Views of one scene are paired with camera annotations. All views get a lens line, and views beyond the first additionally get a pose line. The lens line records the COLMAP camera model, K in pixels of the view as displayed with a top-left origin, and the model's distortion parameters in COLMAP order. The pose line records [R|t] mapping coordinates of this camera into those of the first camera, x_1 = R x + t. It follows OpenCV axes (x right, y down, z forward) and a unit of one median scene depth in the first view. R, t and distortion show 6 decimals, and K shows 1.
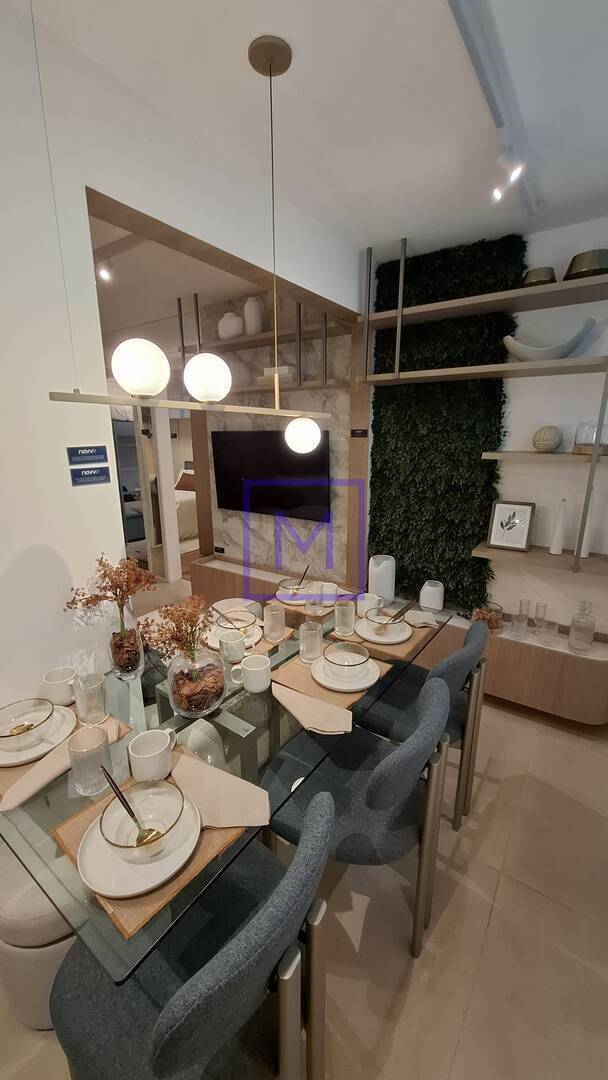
lens RADIAL K [[428.9, 0, 303.9], [0, 428.9, 544.5], [0, 0, 1]] dist [-0.010581, 0.004433]
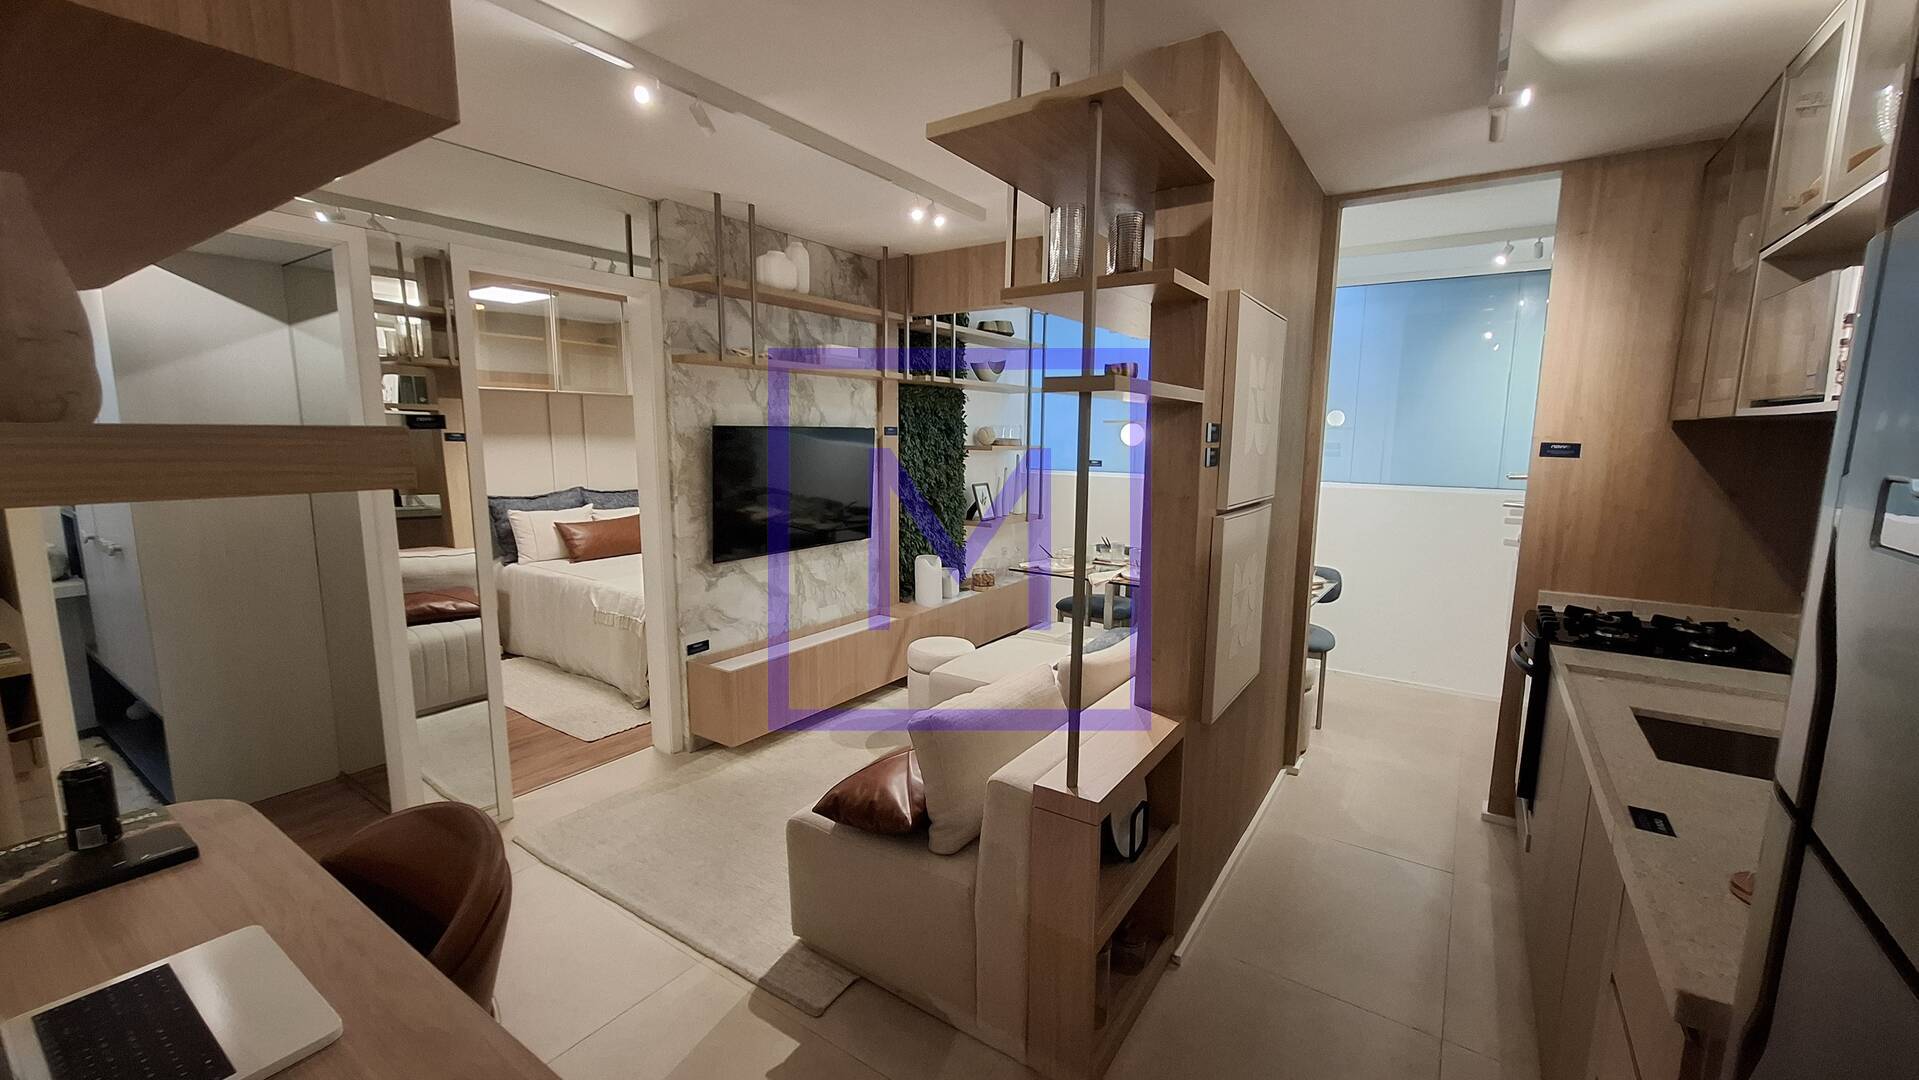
lens RADIAL K [[762.1, 0, 959.5], [0, 762.1, 540.0], [0, 0, 1]] dist [-0.010581, 0.004433]
pose [[-0.010273, -0.134411, 0.990872, -1.318242], [0.256188, 0.957497, 0.132539, -0.185592], [-0.966572, 0.255211, 0.024599, 0.768283]]
